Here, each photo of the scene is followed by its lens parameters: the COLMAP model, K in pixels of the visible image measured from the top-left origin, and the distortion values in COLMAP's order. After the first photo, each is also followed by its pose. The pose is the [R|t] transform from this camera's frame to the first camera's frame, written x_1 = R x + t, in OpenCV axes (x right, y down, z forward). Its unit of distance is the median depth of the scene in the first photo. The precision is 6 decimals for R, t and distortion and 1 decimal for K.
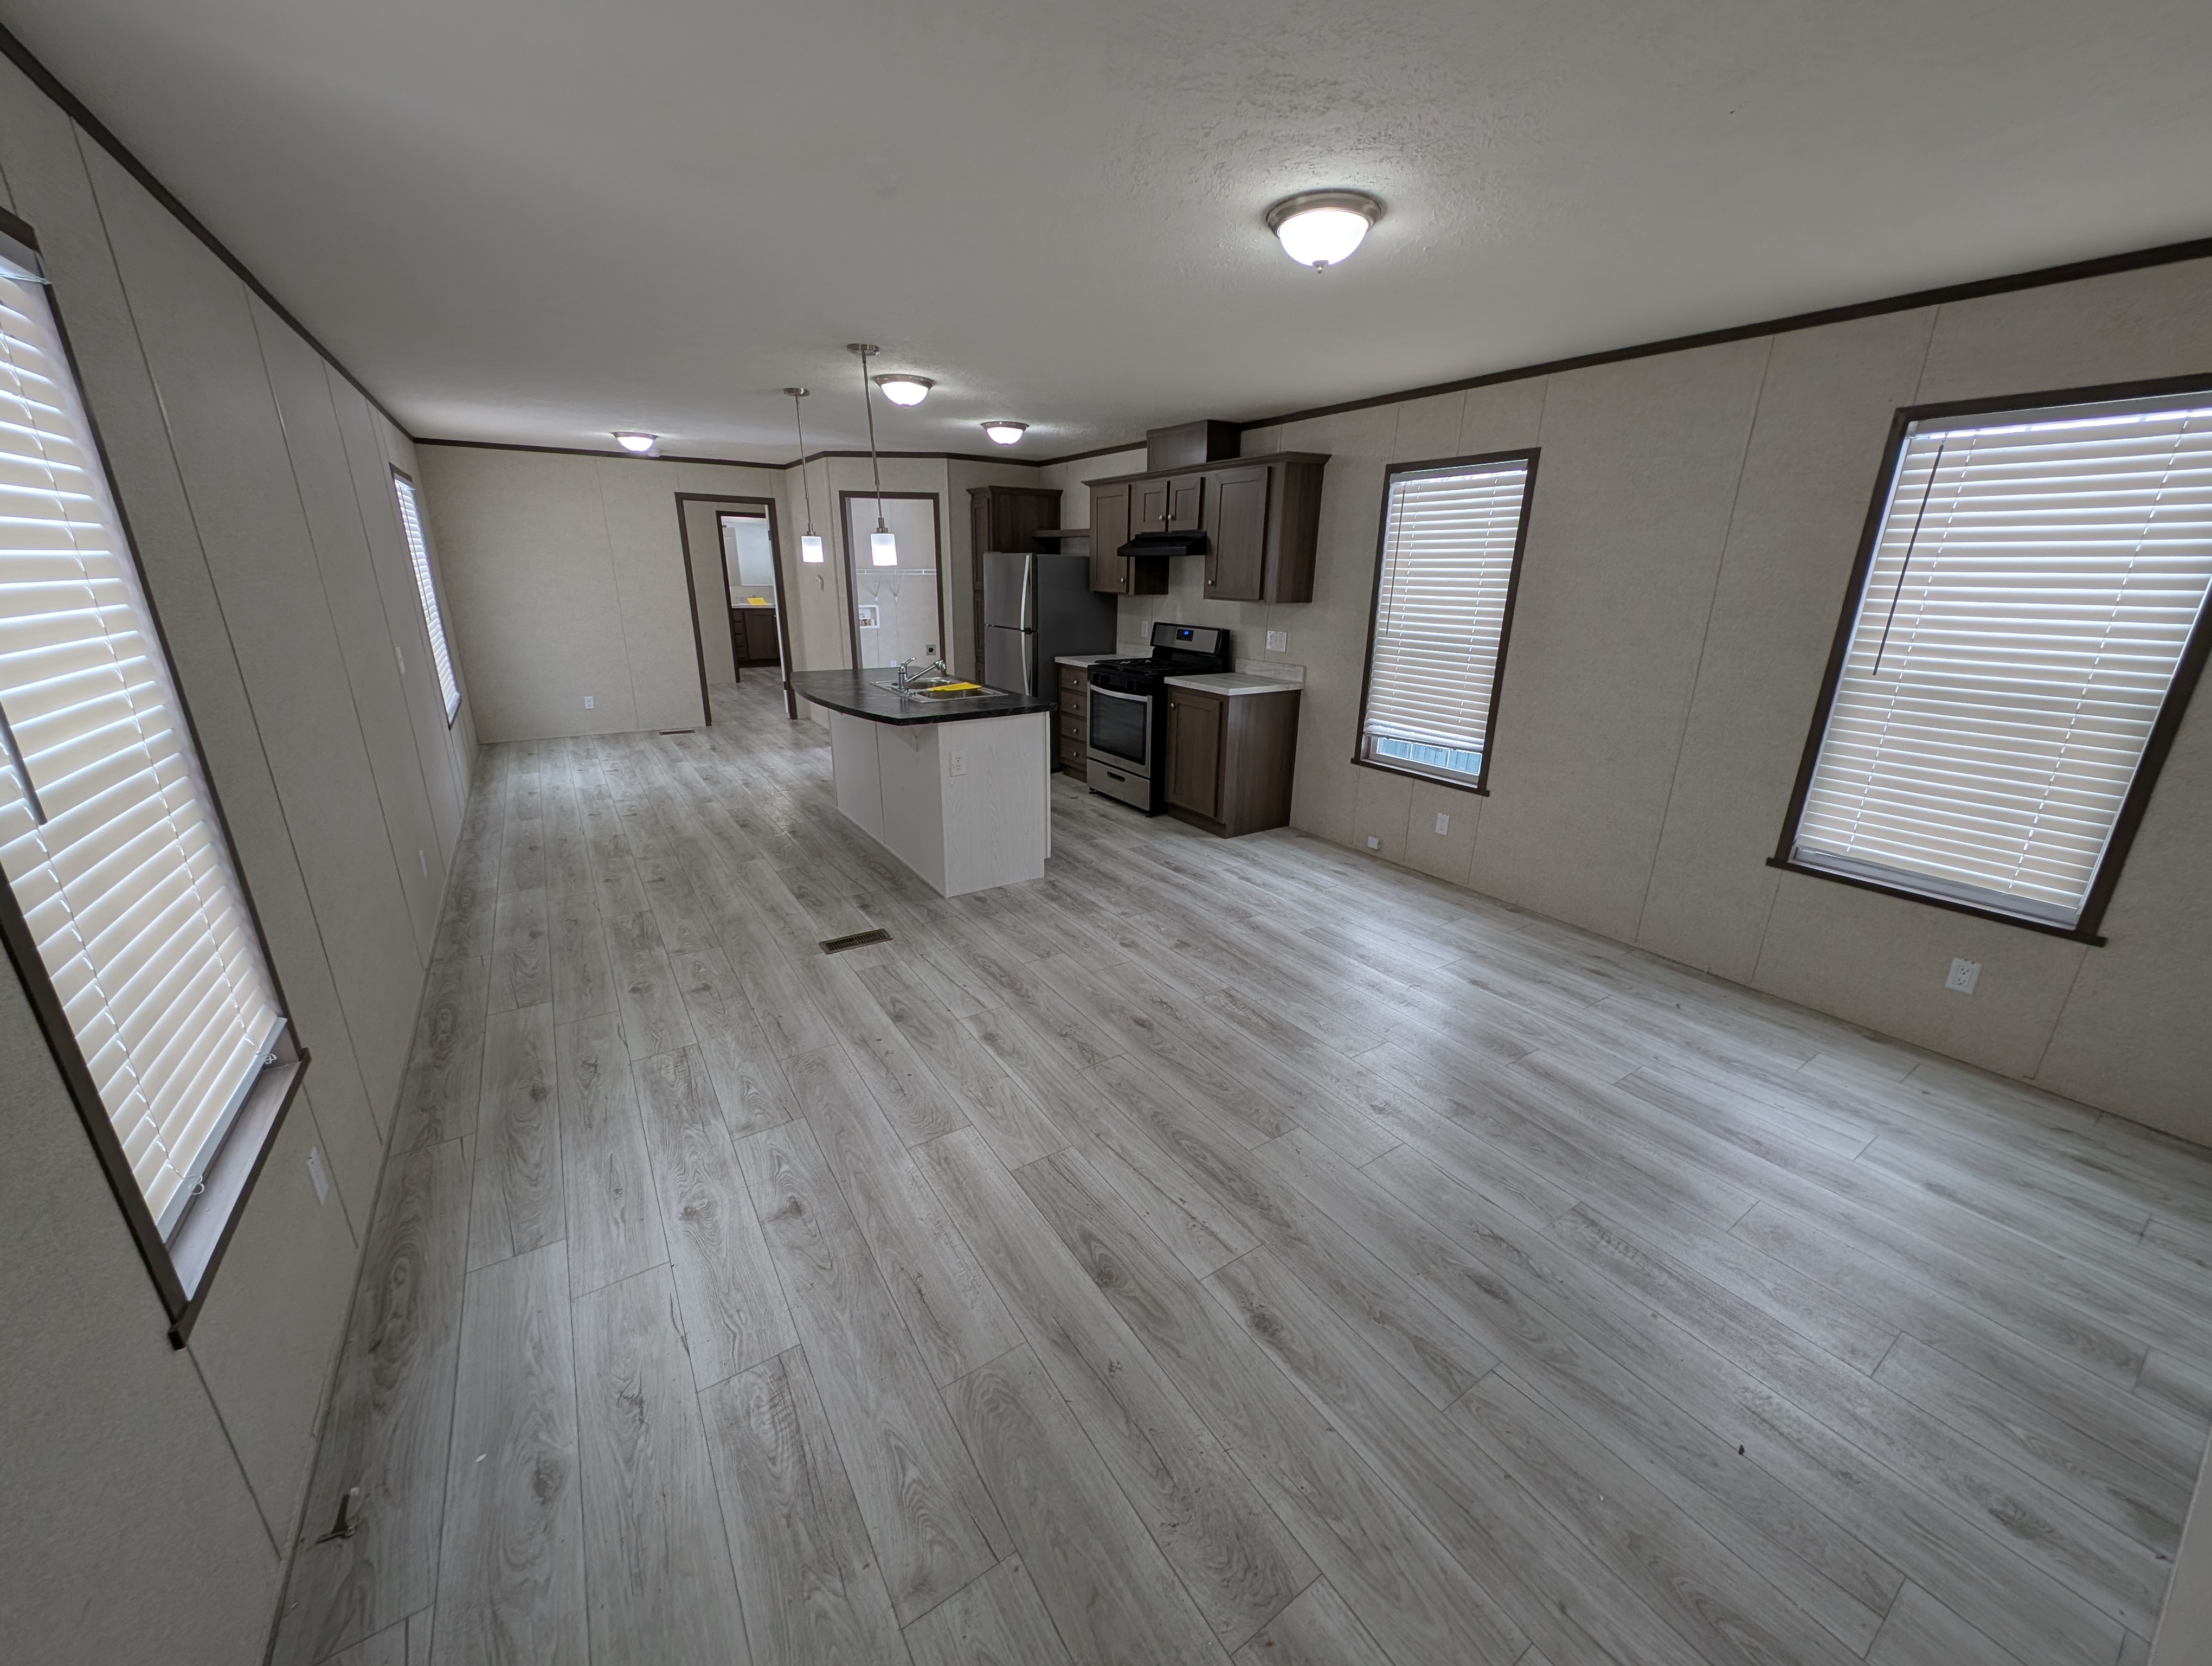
lens RADIAL K [[833.2, 0, 1110.1], [0, 833.2, 803.1], [0, 0, 1]] dist [0.005045, -0.000118]
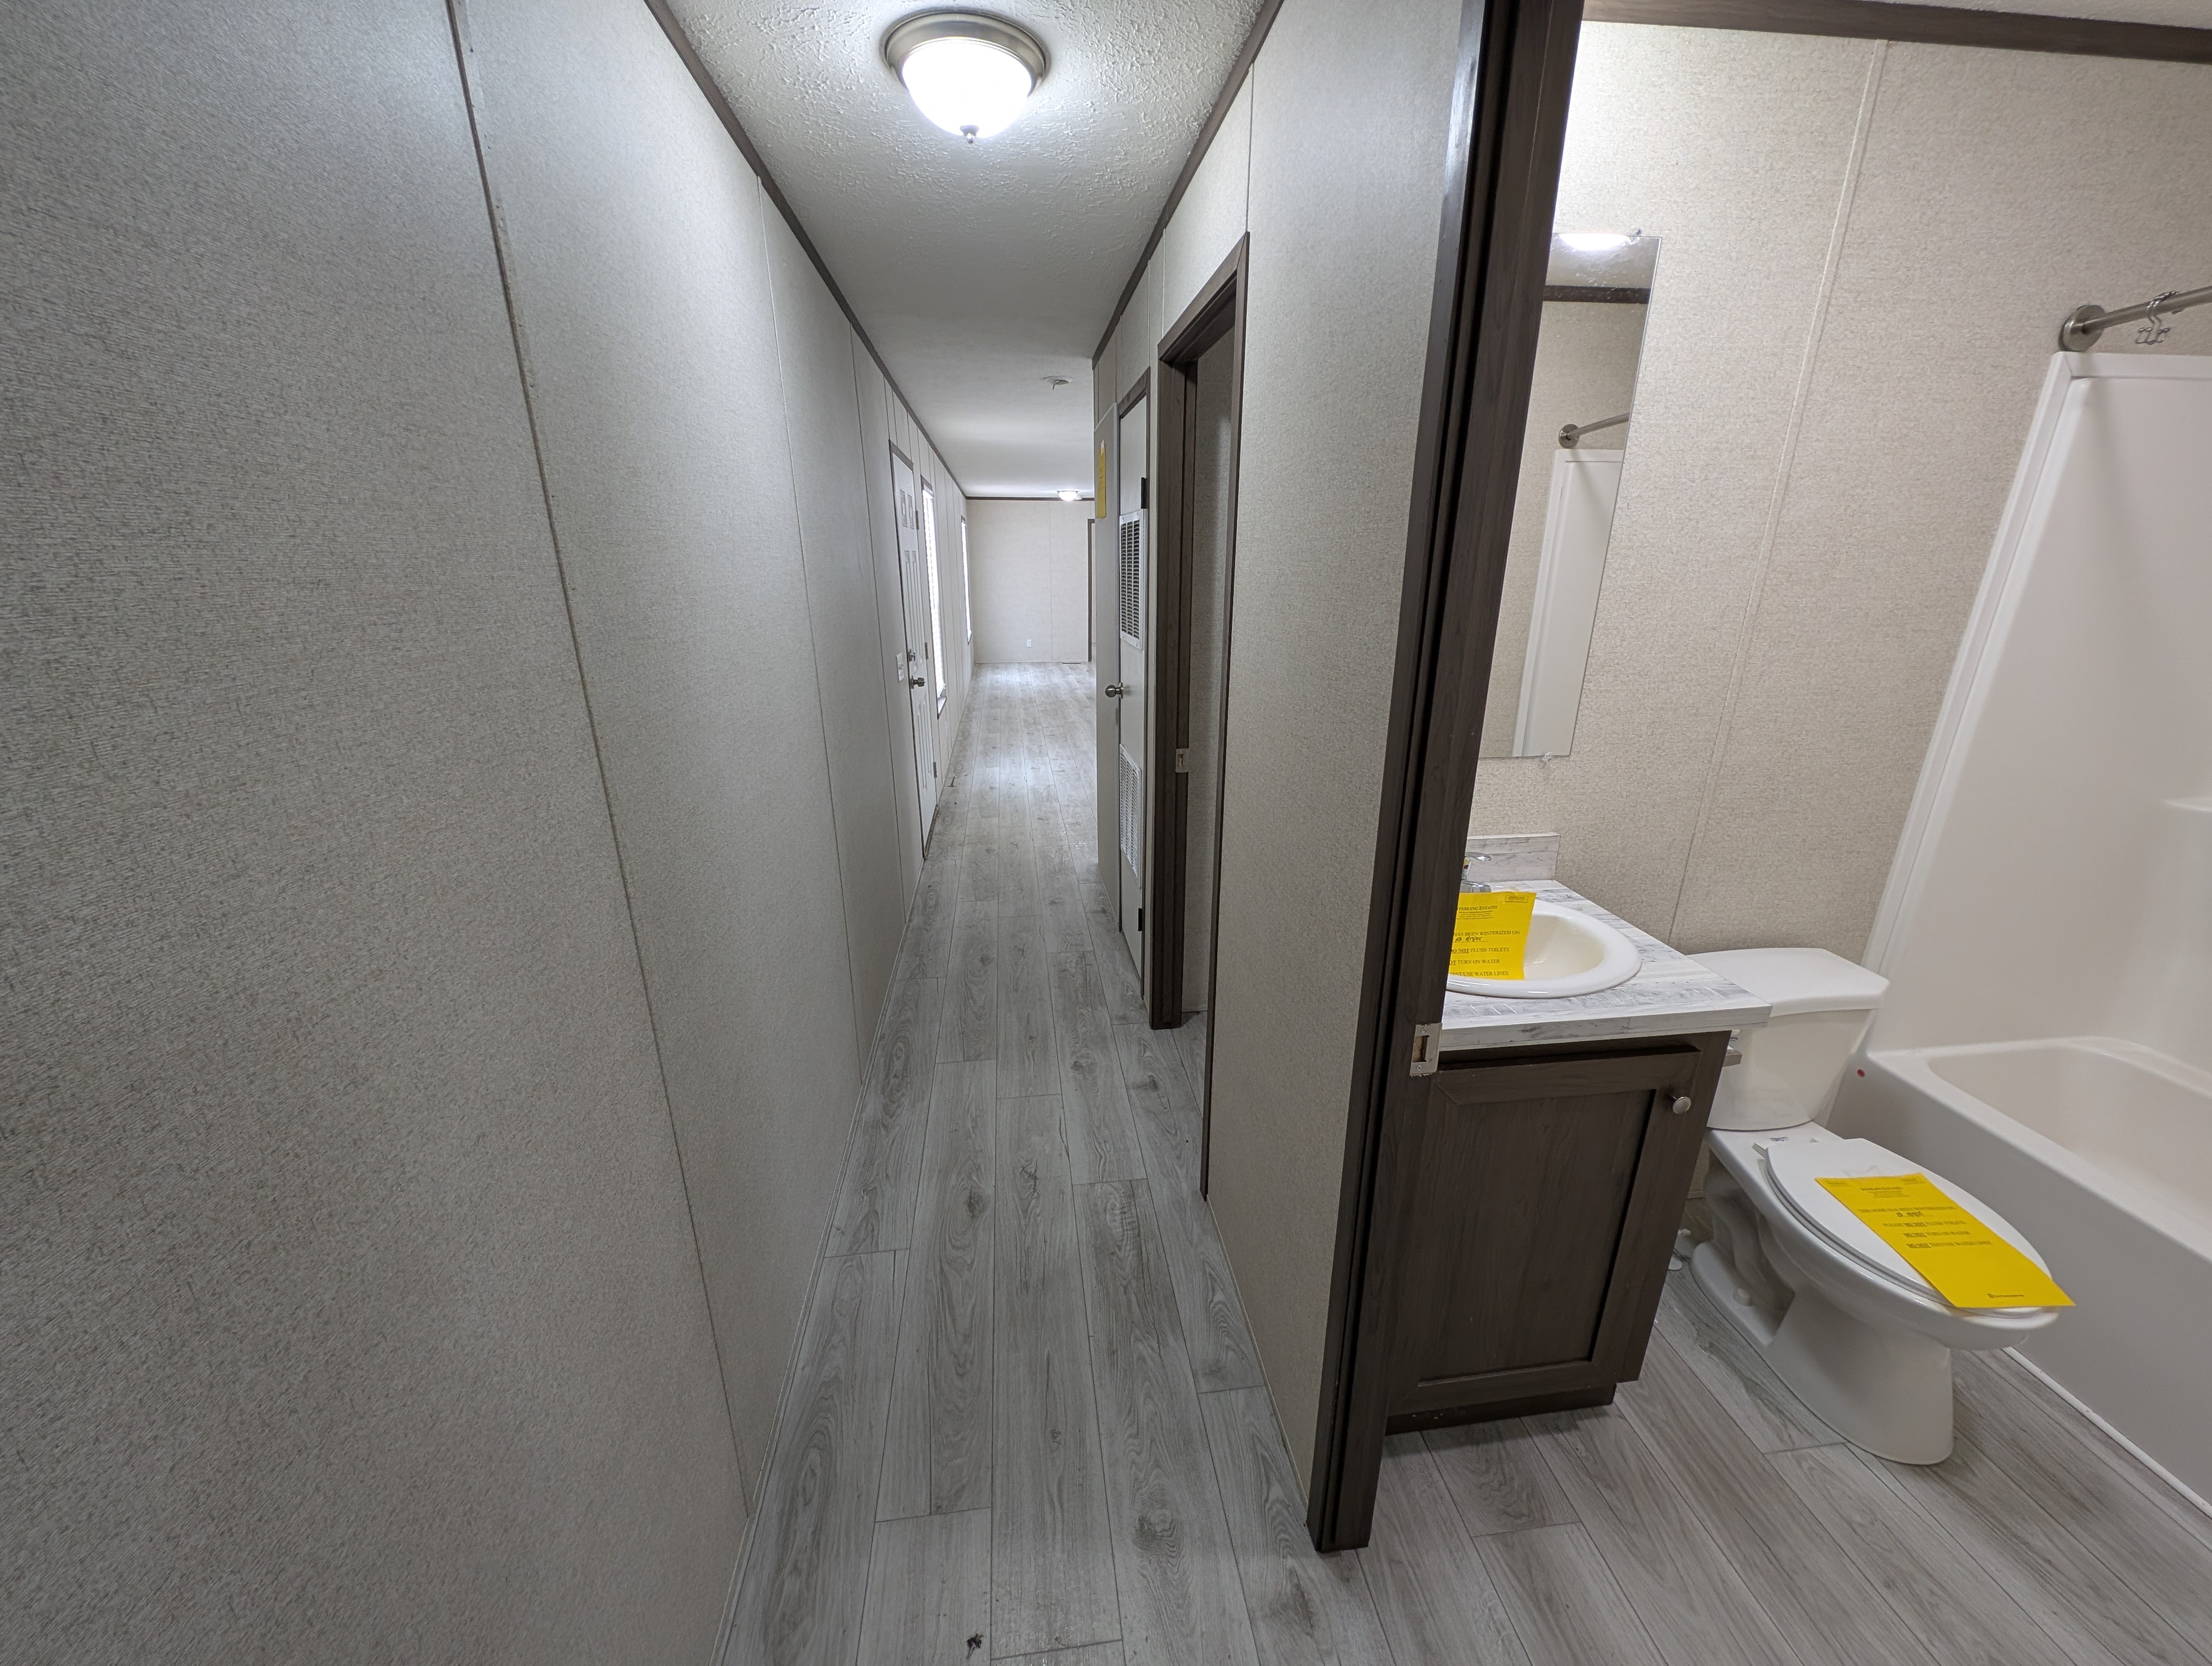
lens RADIAL K [[829.1, 0, 1107.7], [0, 829.1, 828.9], [0, 0, 1]] dist [0.002959, -0.001996]
pose [[0.891939, 0.128407, -0.433540, -0.317610], [-0.110800, 0.991665, 0.065761, -0.112097], [0.438371, -0.010619, 0.898731, 0.396800]]
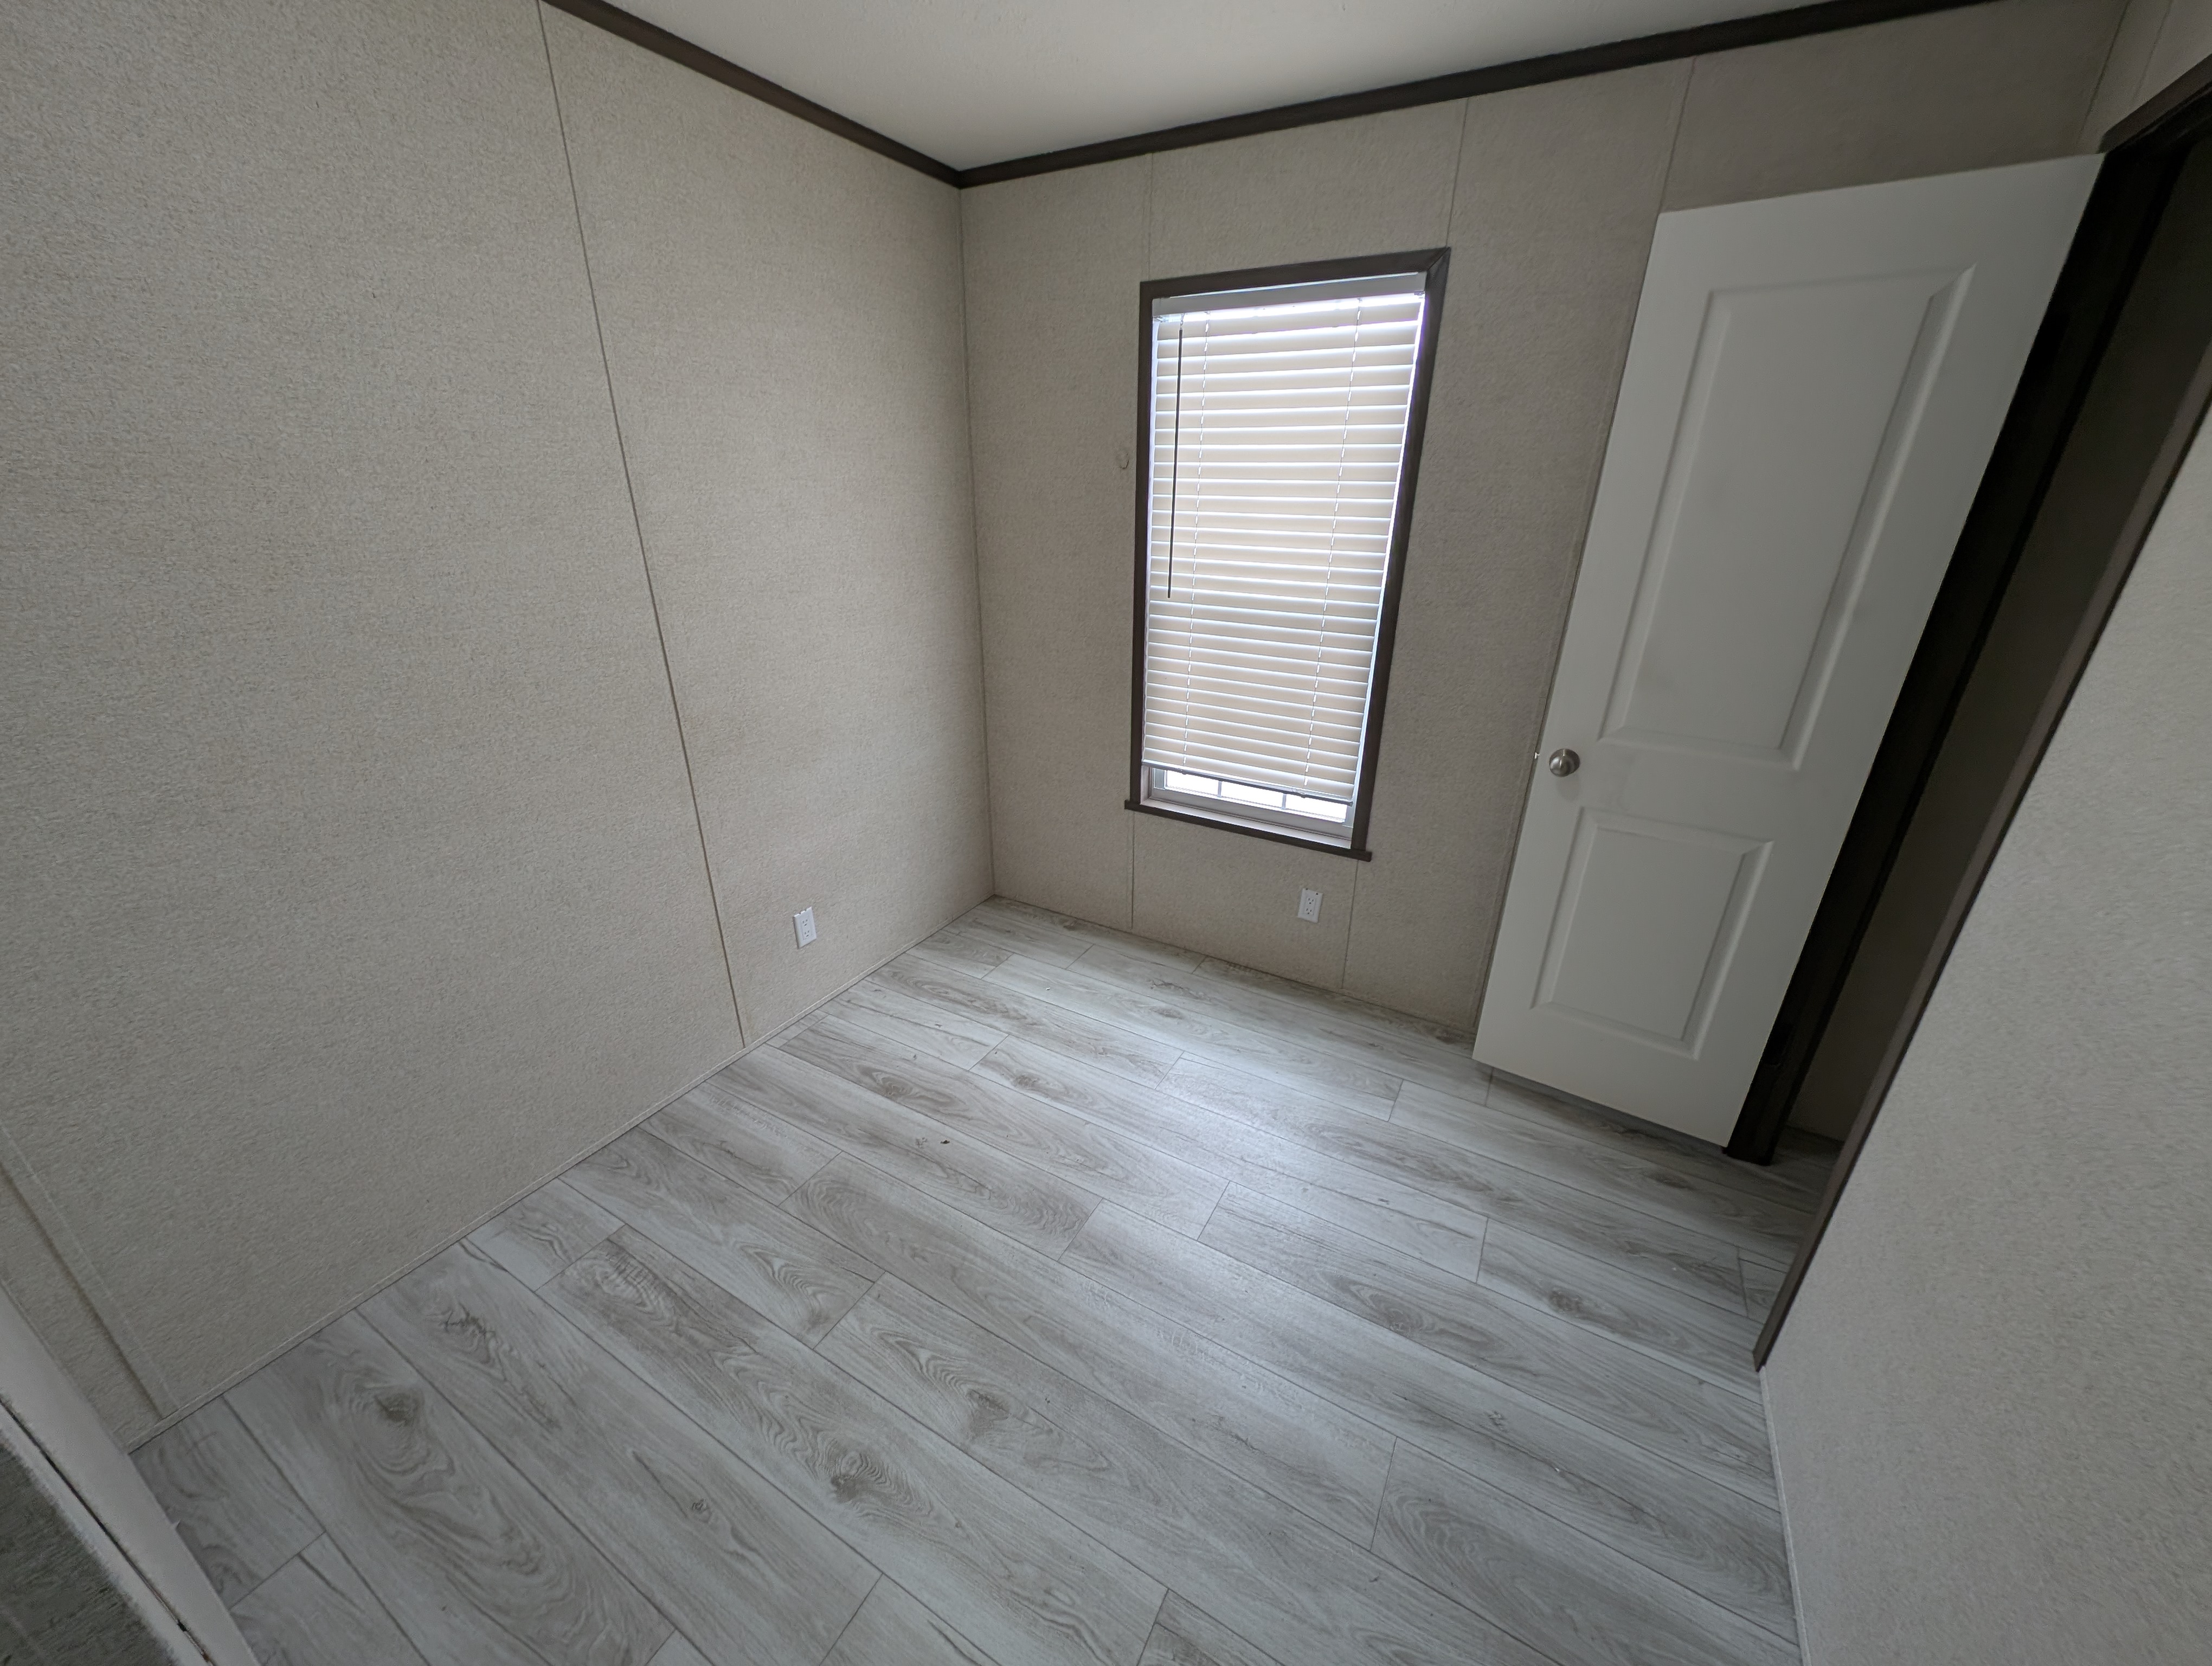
lens RADIAL K [[829.1, 0, 1107.7], [0, 829.1, 828.9], [0, 0, 1]] dist [0.002959, -0.001996]
pose [[0.892715, -0.172368, 0.416352, -0.506622], [0.123548, 0.982168, 0.141708, -0.091168], [-0.433354, -0.075066, 0.898092, 0.358250]]
